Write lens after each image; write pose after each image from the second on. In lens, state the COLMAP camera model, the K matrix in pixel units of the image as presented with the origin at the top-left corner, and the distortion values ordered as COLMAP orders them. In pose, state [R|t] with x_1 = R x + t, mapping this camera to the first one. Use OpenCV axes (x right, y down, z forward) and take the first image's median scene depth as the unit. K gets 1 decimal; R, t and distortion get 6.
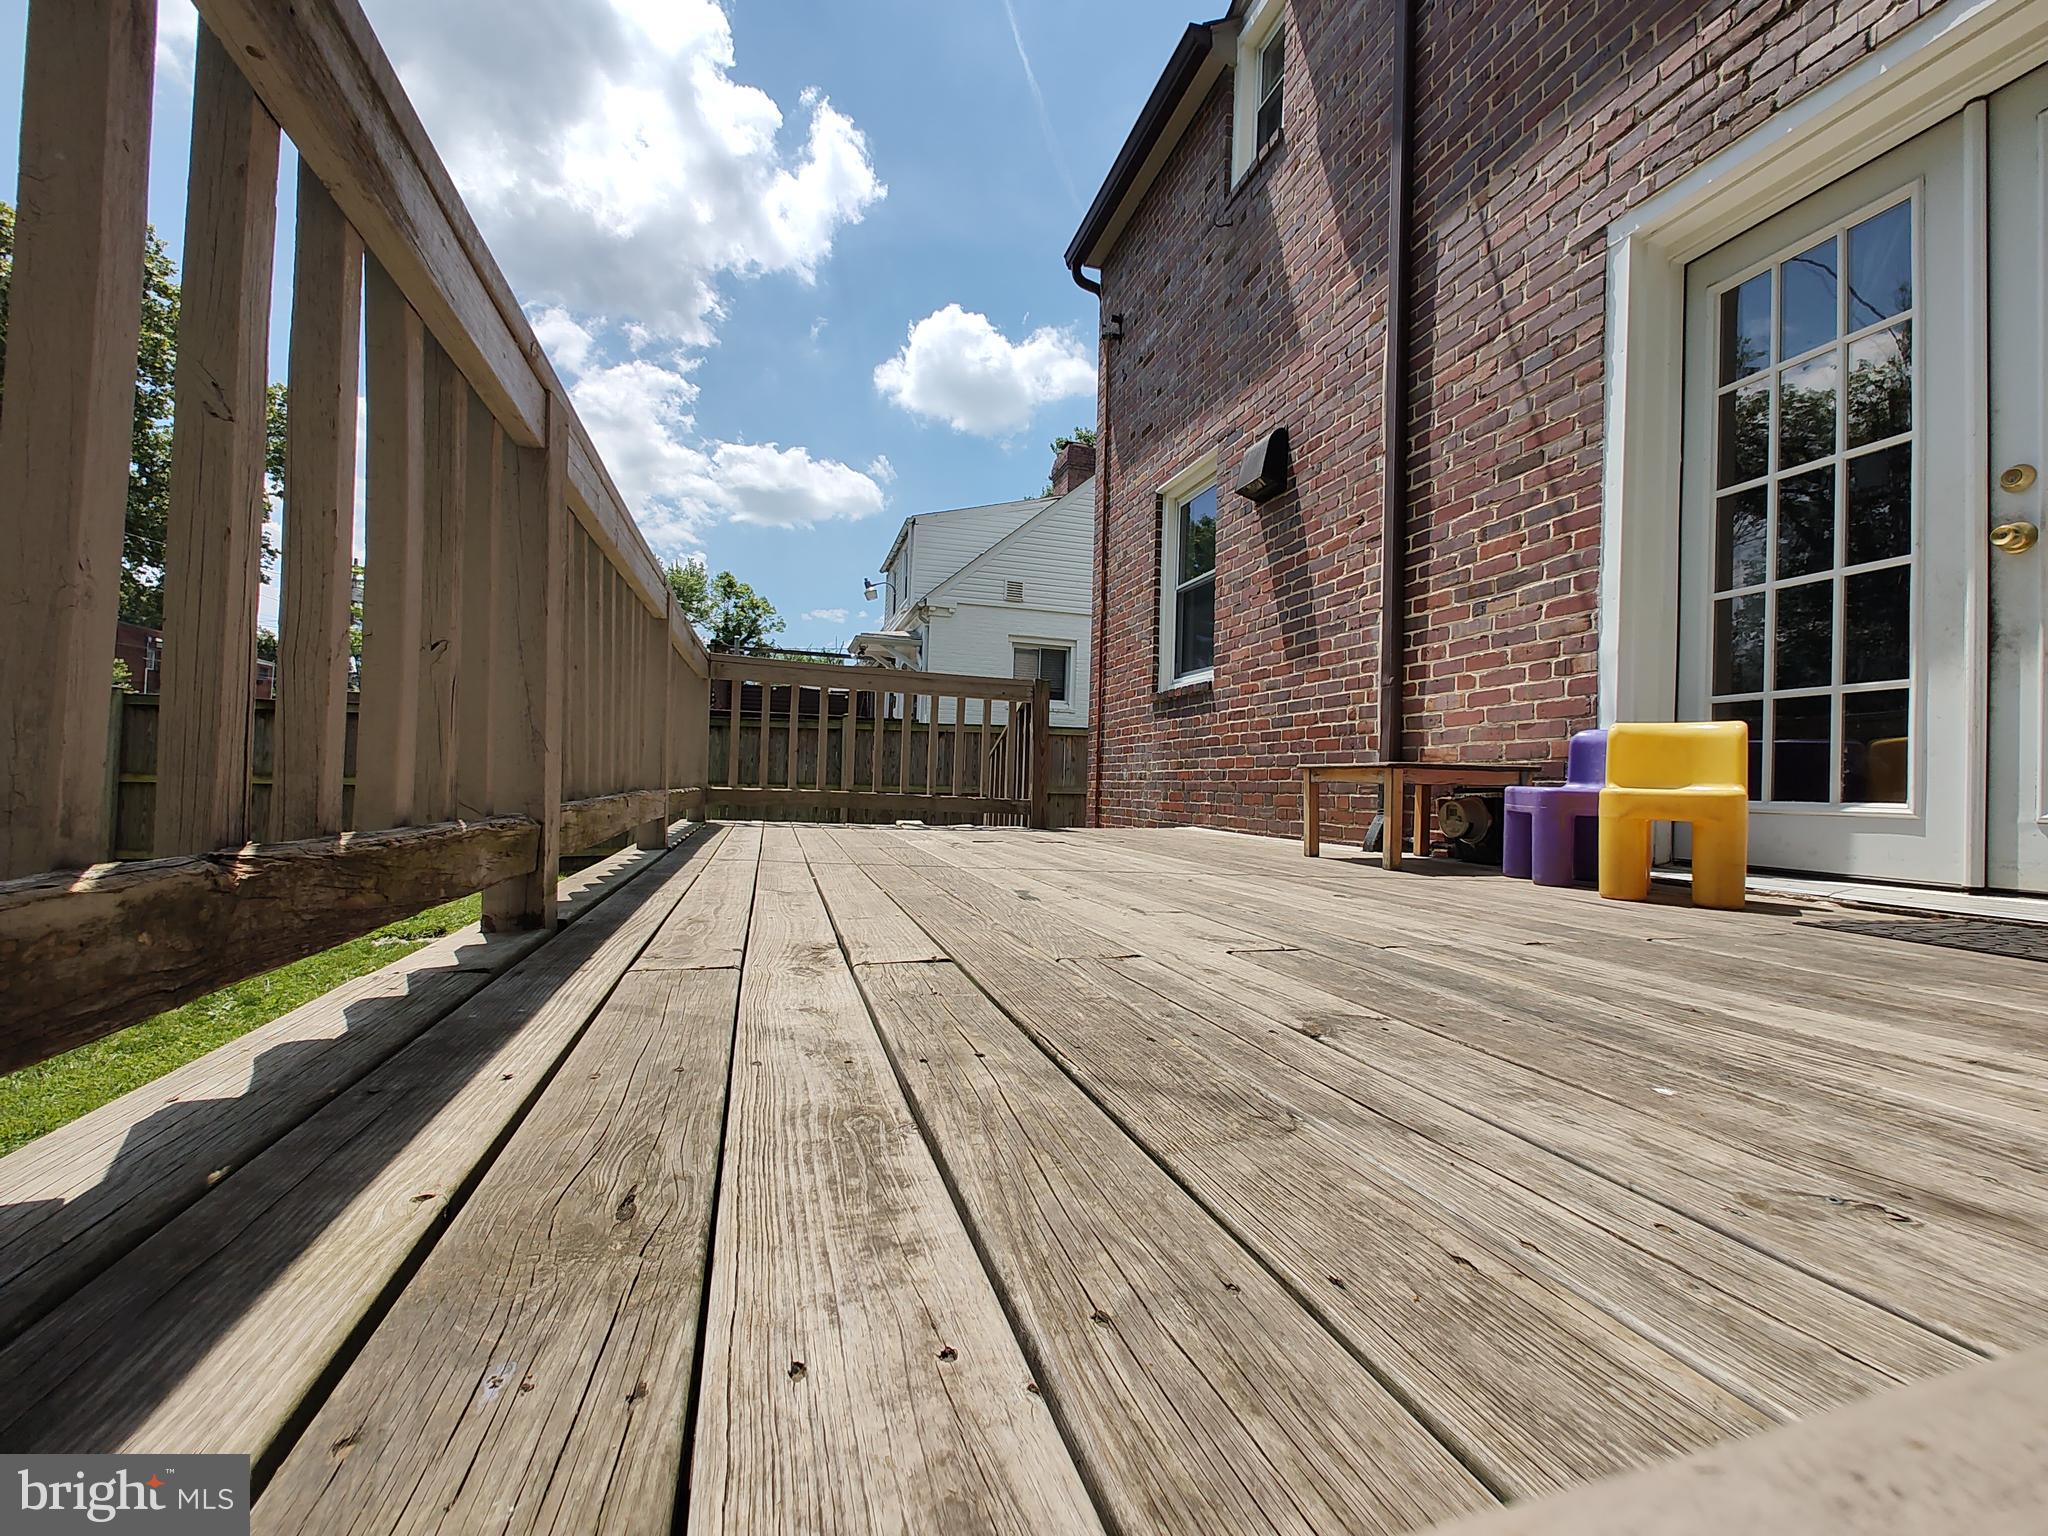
lens RADIAL K [[856.0, 0, 1024.0], [0, 856.0, 768.0], [0, 0, 1]] dist [-0.000881, 0.000076]
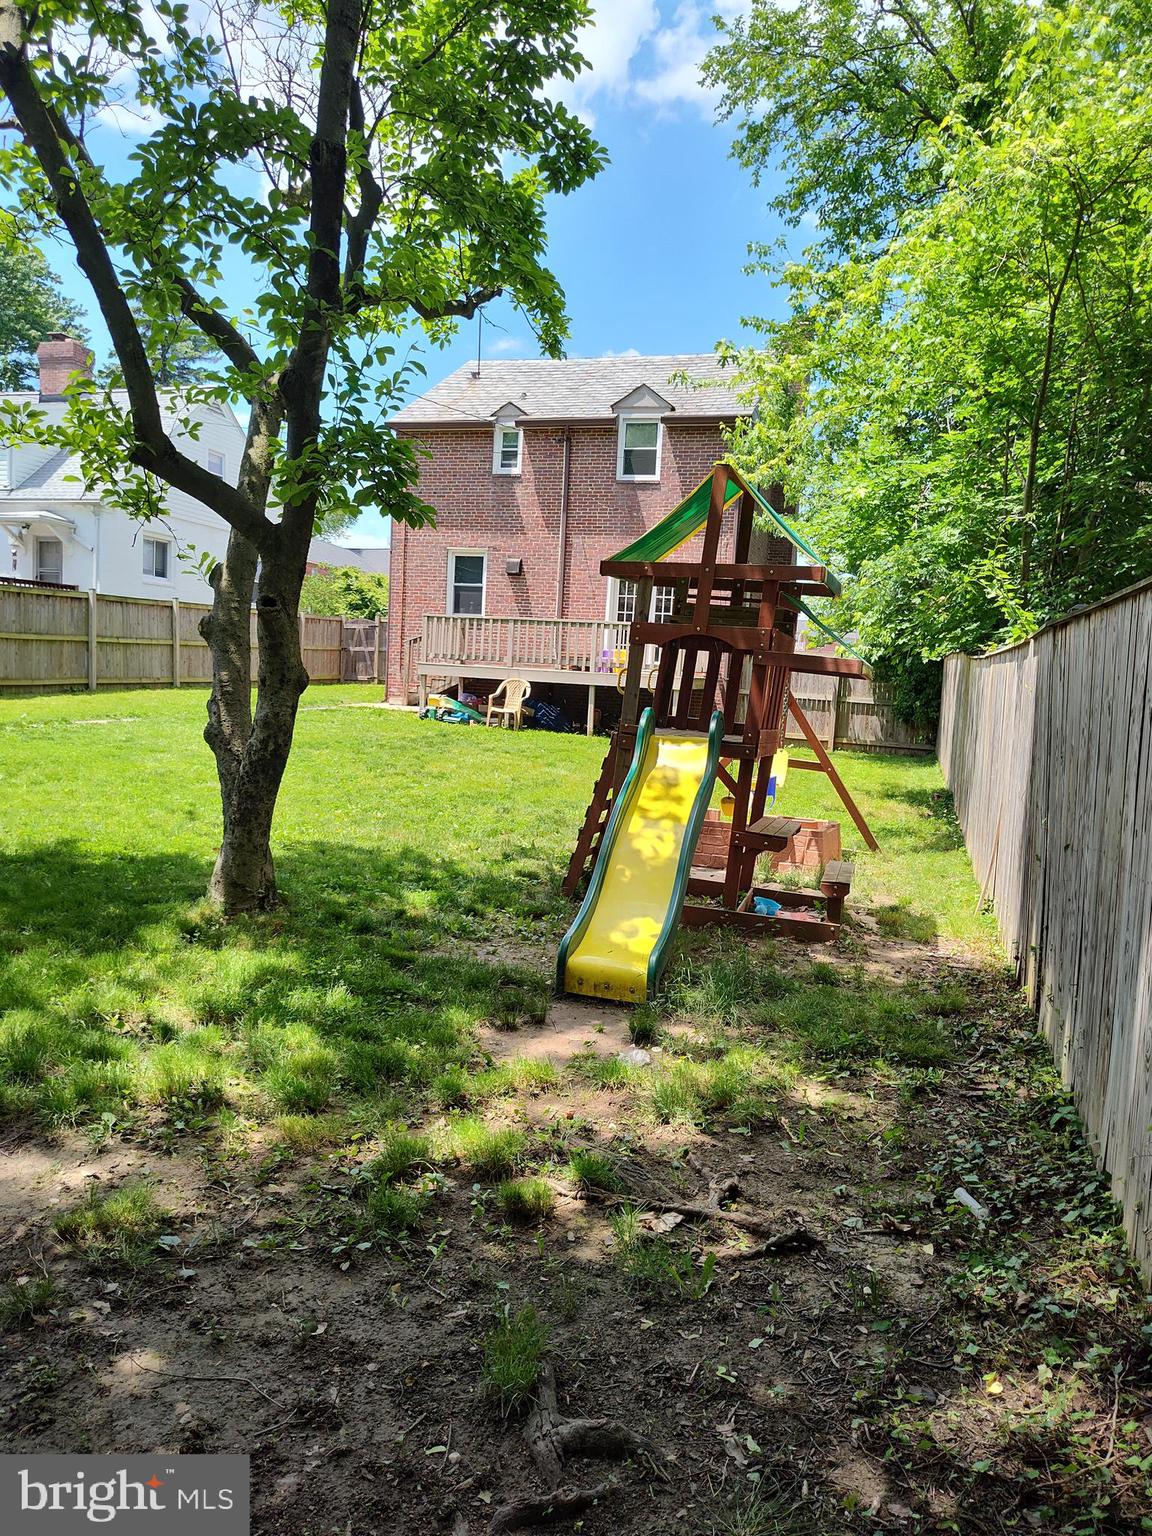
lens RADIAL K [[1042.8, 0, 576.0], [0, 1042.8, 768.0], [0, 0, 1]] dist [0.002806, 0.001985]
pose [[0.534317, -0.072348, 0.842183, -3.730550], [-0.058055, 0.990837, 0.121951, -0.060618], [-0.843288, -0.114053, 0.525220, -1.840310]]
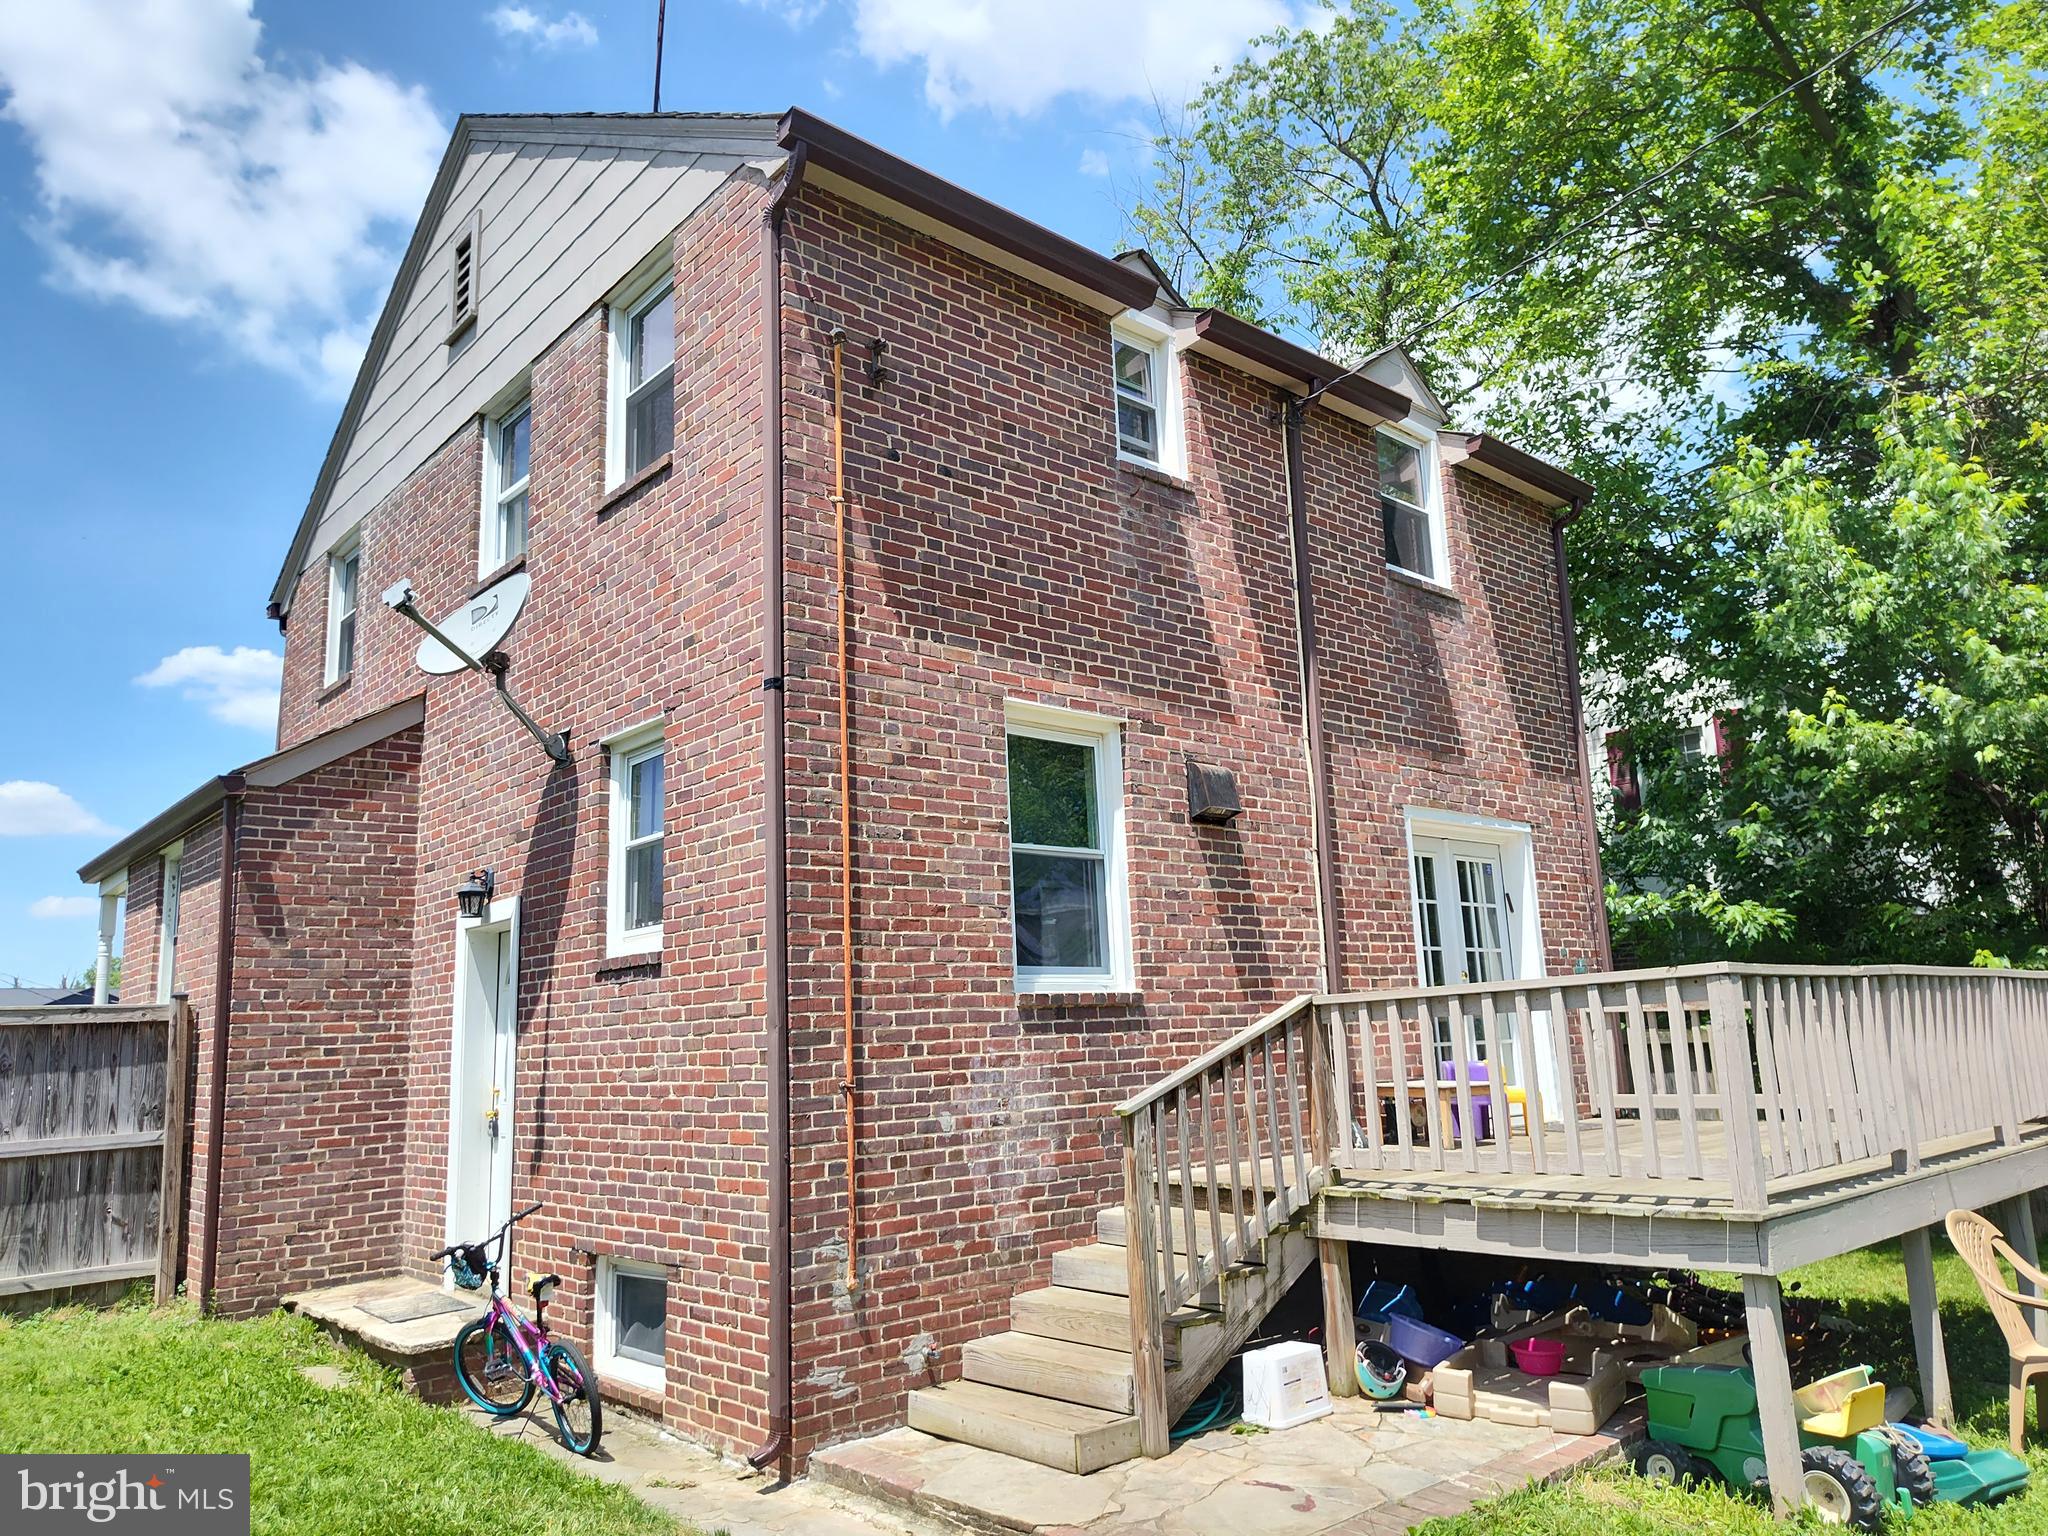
lens RADIAL K [[1390.4, 0, 1024.0], [0, 1390.4, 768.0], [0, 0, 1]] dist [0.002806, 0.001985]
pose [[-0.414313, 0.171591, 0.893813, -1.215859], [0.010091, 0.982872, -0.184011, -0.083012], [-0.910079, -0.067219, -0.408948, 2.047943]]
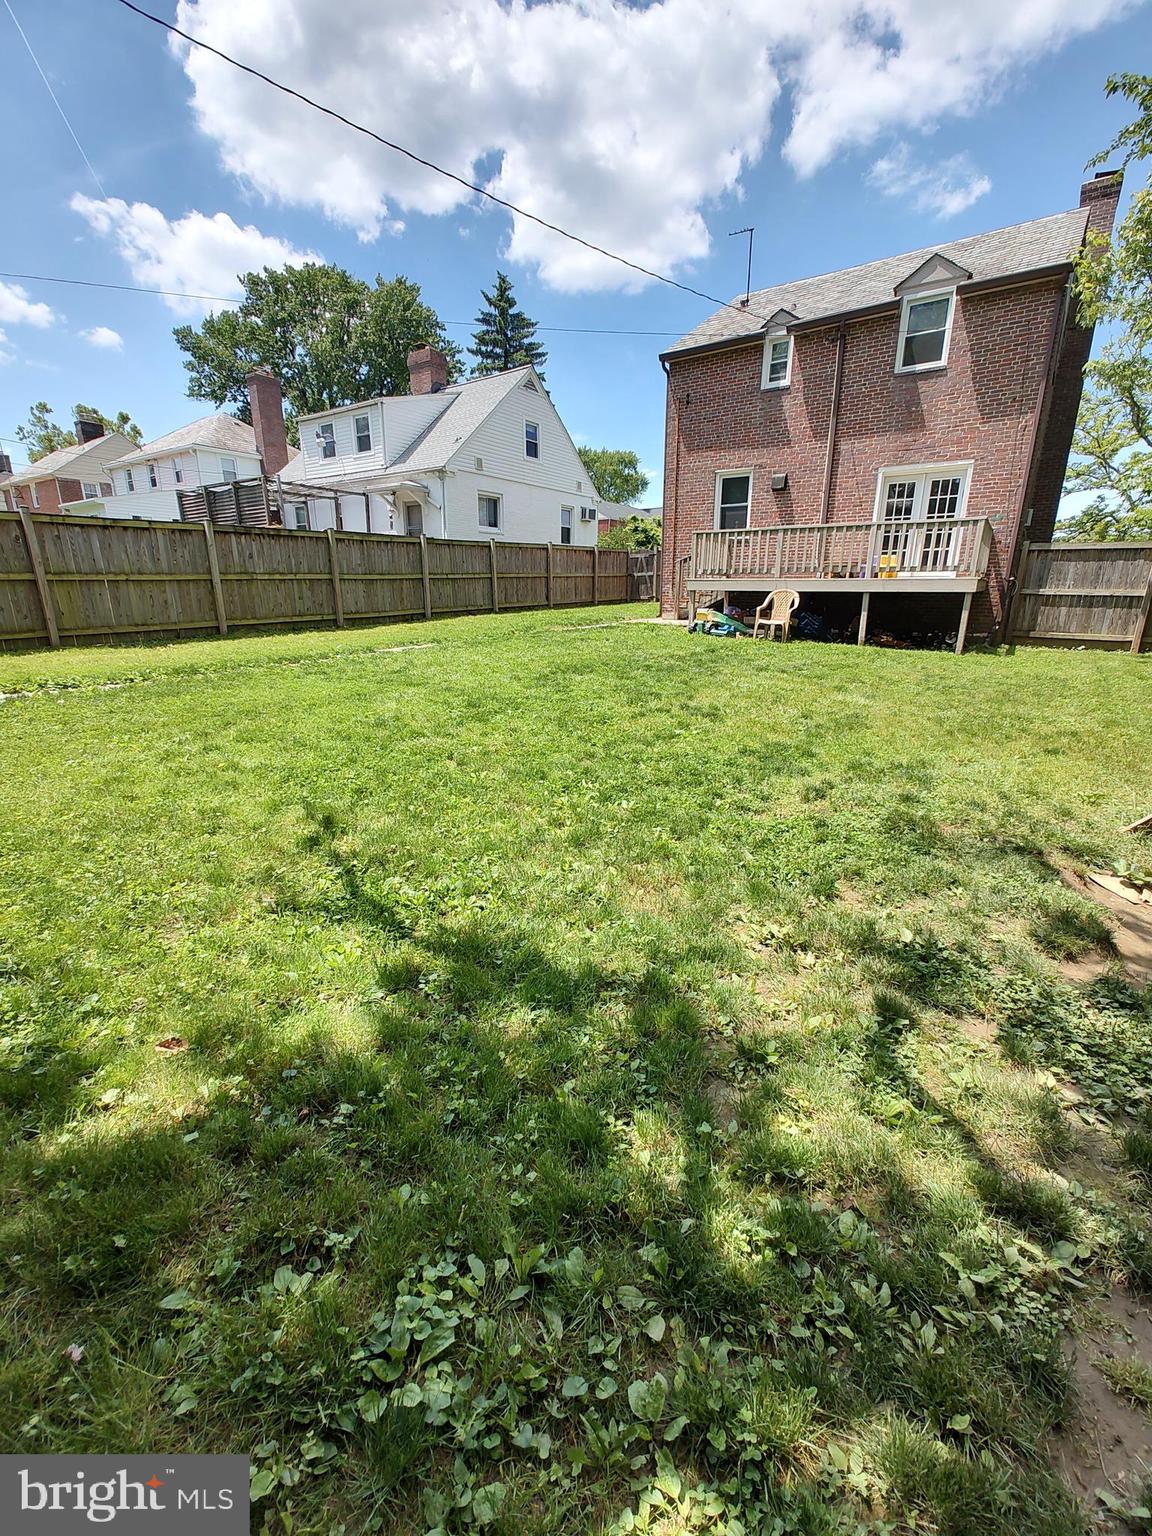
lens RADIAL K [[623.3, 0, 571.2], [0, 623.3, 772.8], [0, 0, 1]] dist [-0.003042, 0.000079]
pose [[0.776901, -0.203407, 0.595861, -2.659127], [0.007467, 0.949288, 0.314320, 0.012239], [-0.629578, -0.239747, 0.739021, -0.914606]]
